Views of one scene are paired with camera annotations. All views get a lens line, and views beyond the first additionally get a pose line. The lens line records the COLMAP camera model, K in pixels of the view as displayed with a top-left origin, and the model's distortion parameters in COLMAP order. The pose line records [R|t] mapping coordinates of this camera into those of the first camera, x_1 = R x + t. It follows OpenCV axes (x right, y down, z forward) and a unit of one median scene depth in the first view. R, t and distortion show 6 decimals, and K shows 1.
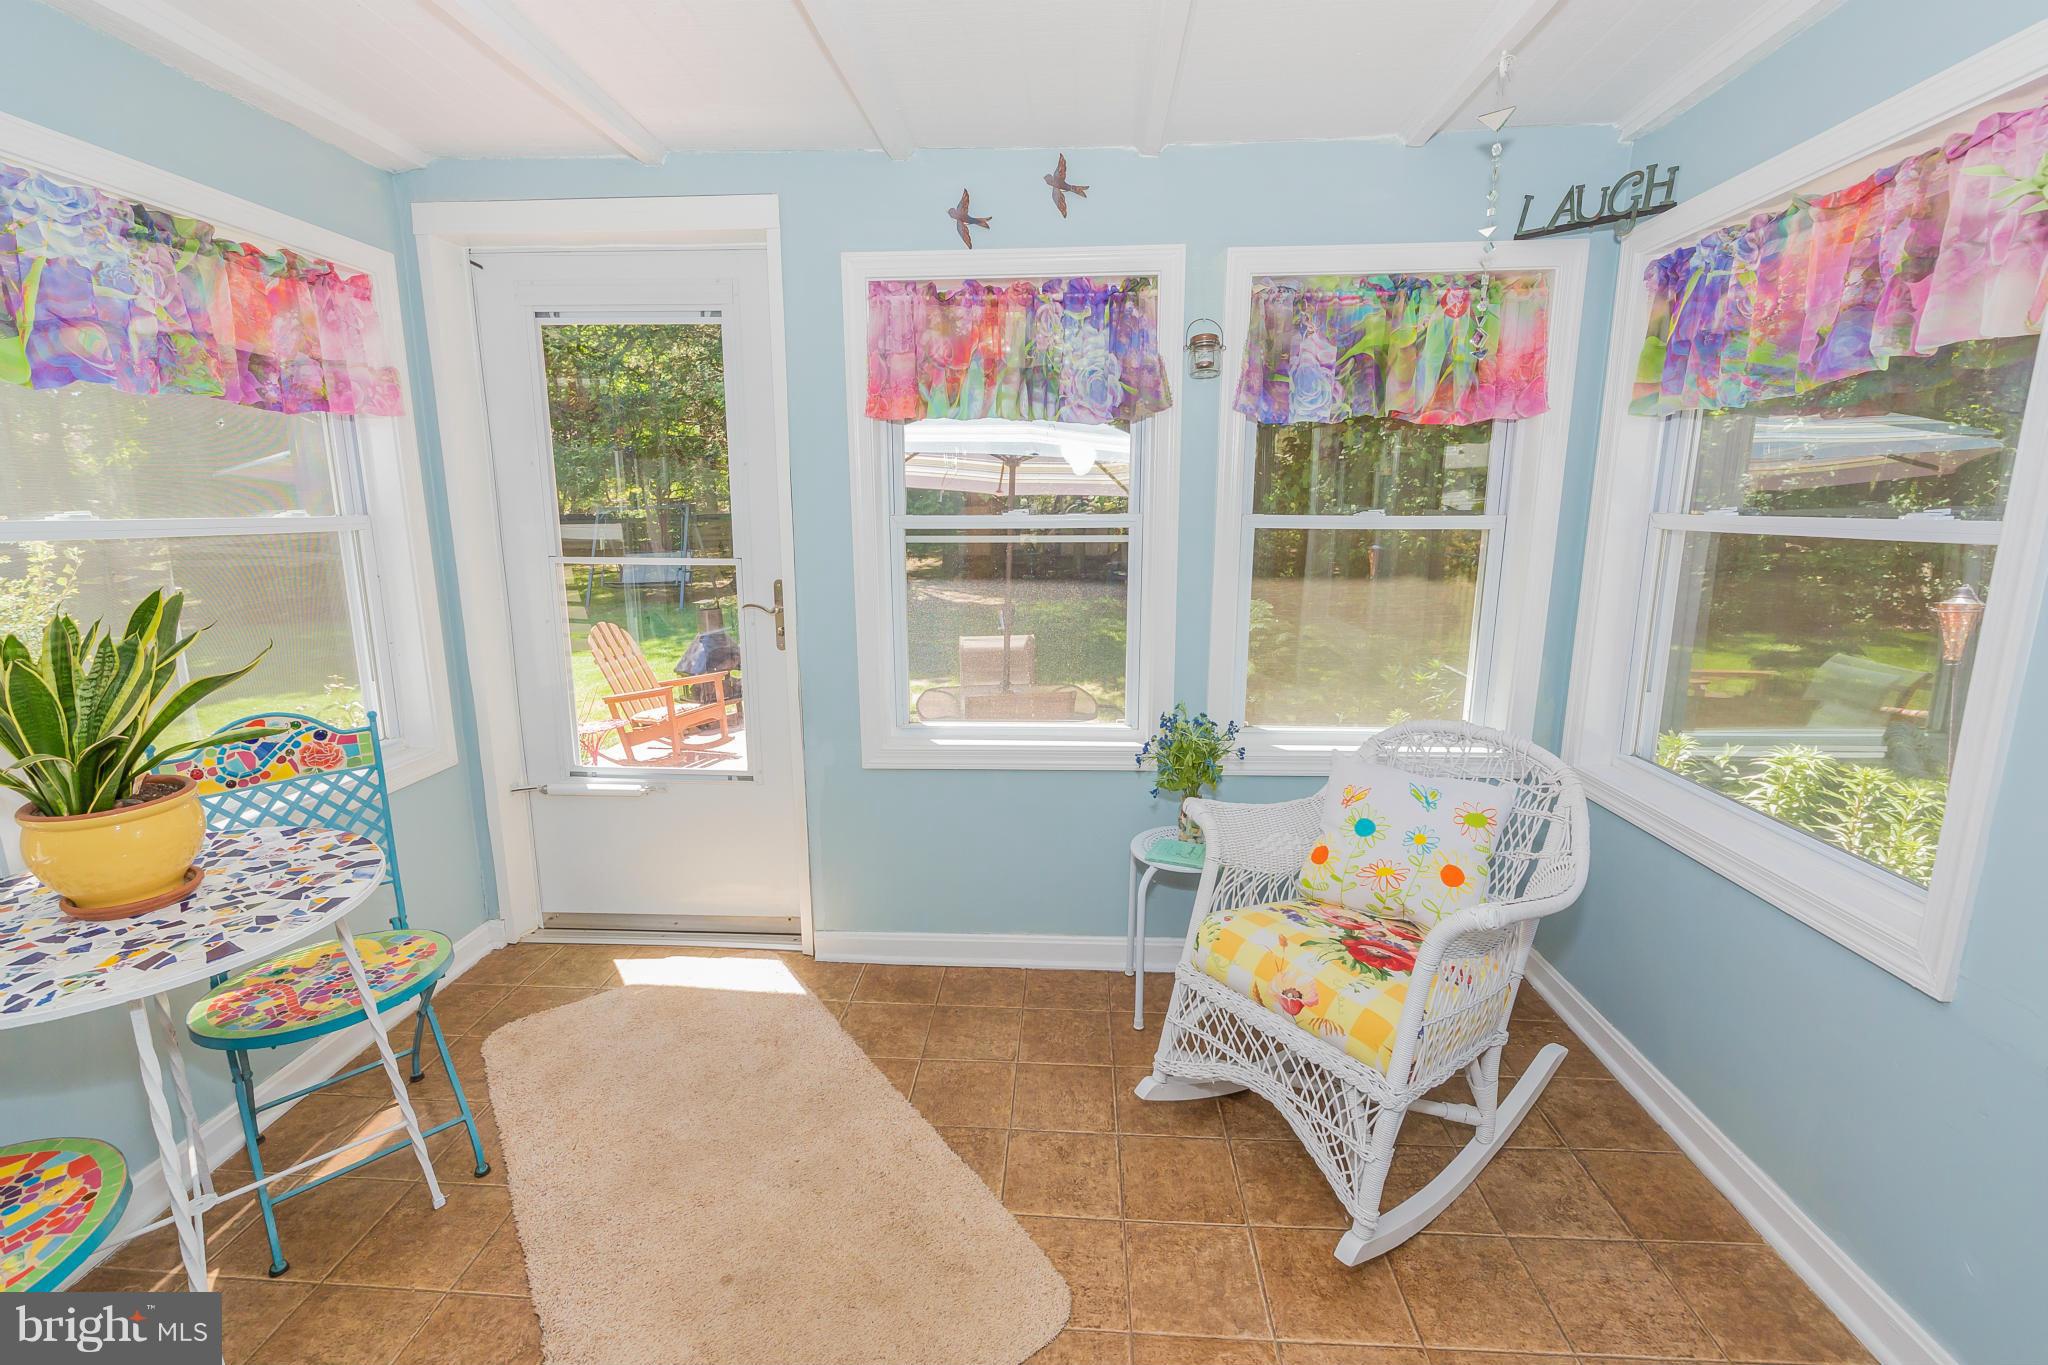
lens RADIAL K [[866.5, 0, 1024.0], [0, 866.5, 682.5], [0, 0, 1]] dist [-0.007786, -0.000008]
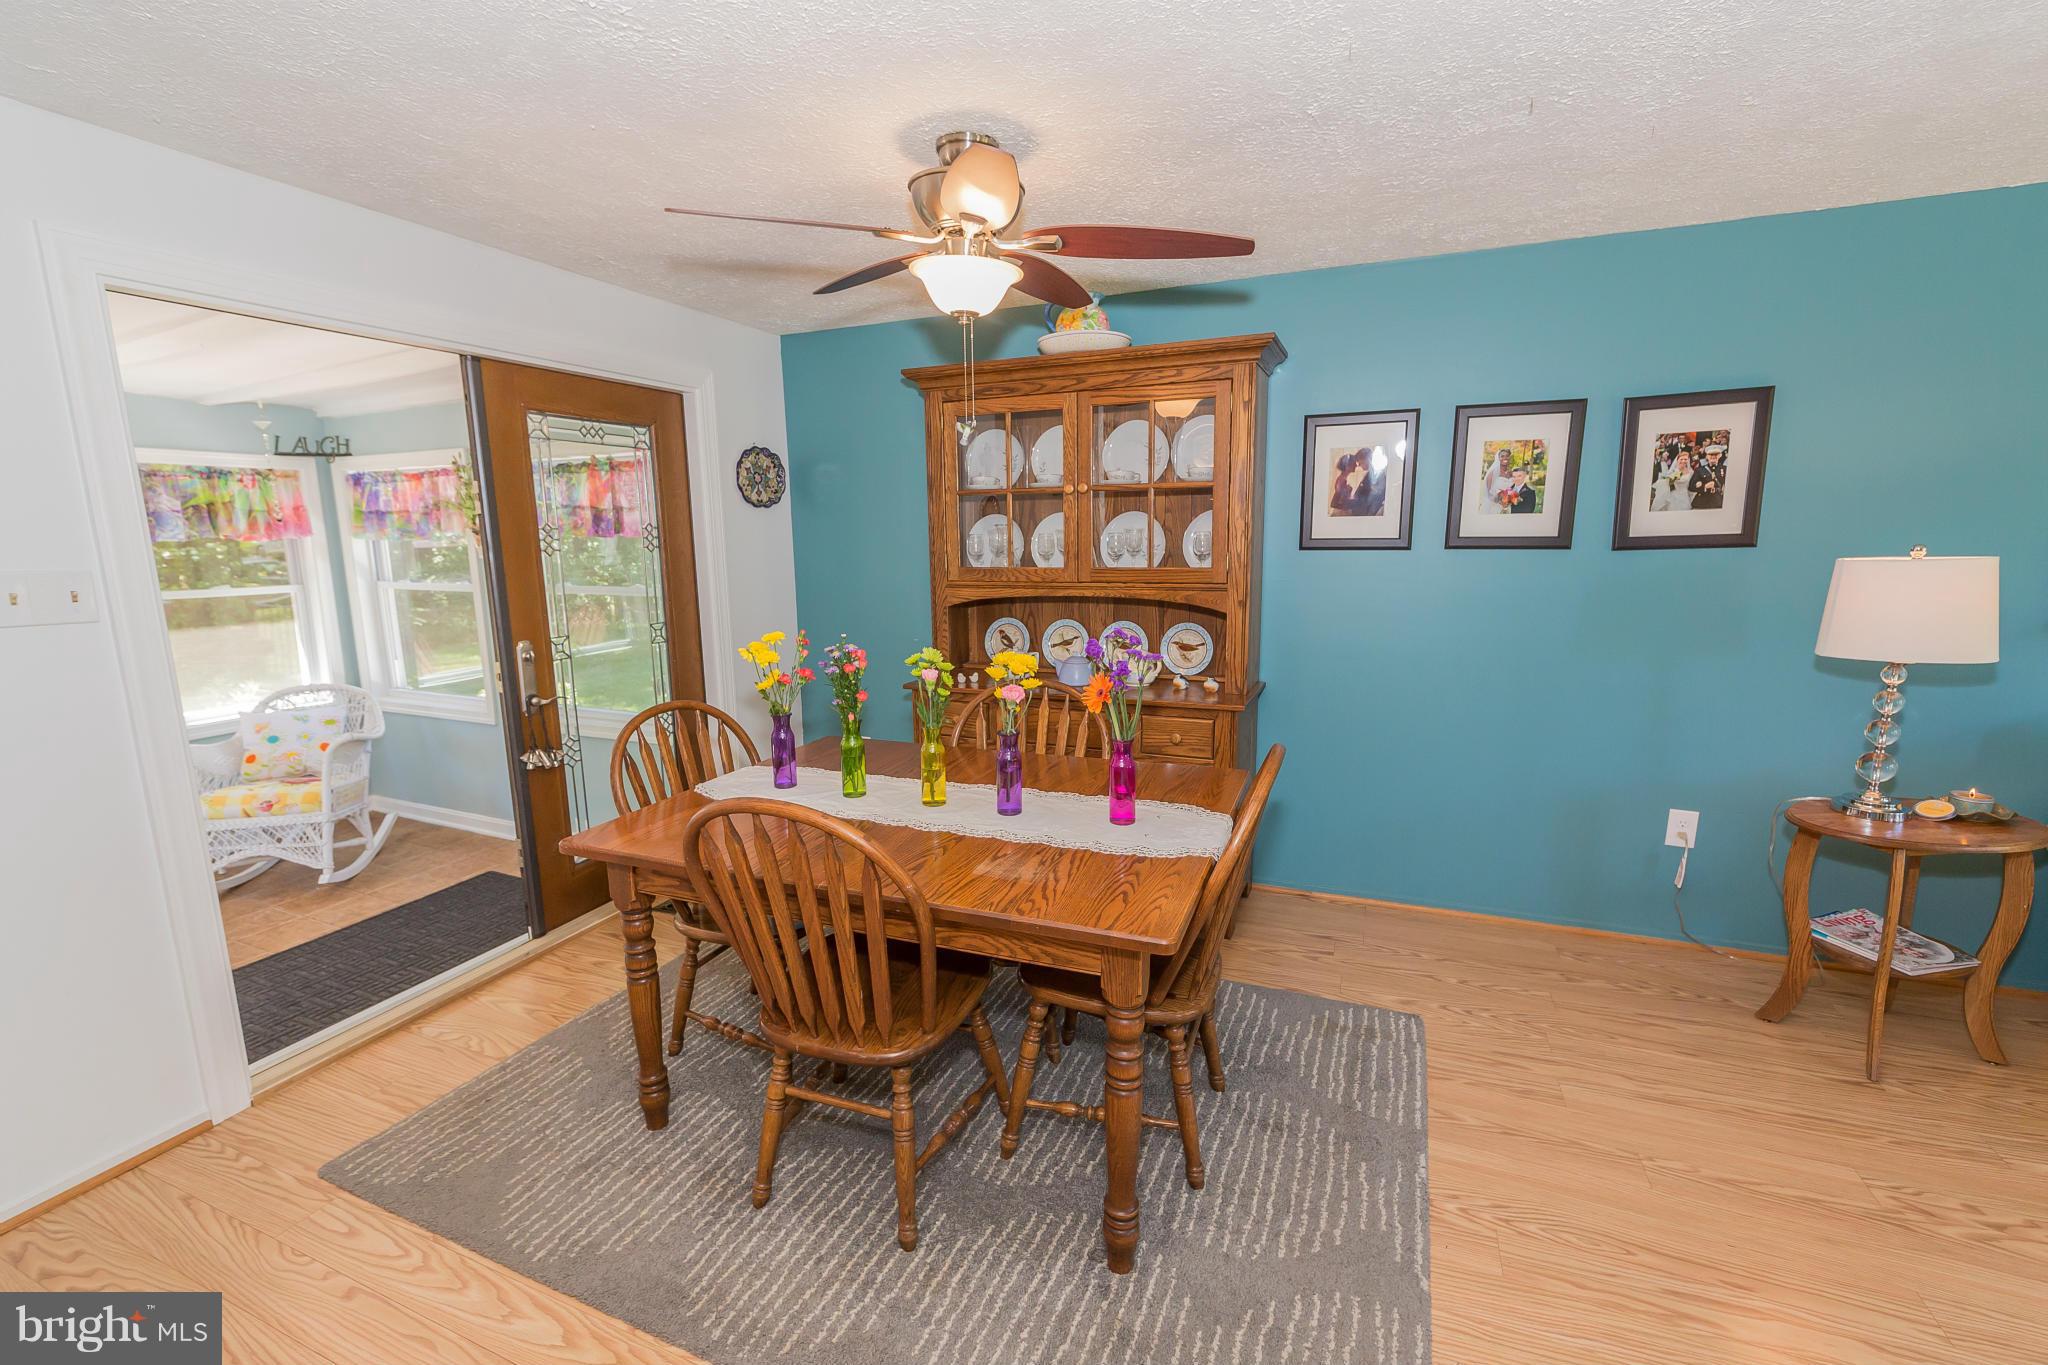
lens RADIAL K [[866.5, 0, 1024.0], [0, 866.5, 682.5], [0, 0, 1]] dist [-0.007786, -0.000008]
pose [[0.328132, -0.156683, 0.931547, -0.906501], [0.192410, 0.976560, 0.096478, 0.179209], [-0.924828, 0.147581, 0.350589, -1.392289]]
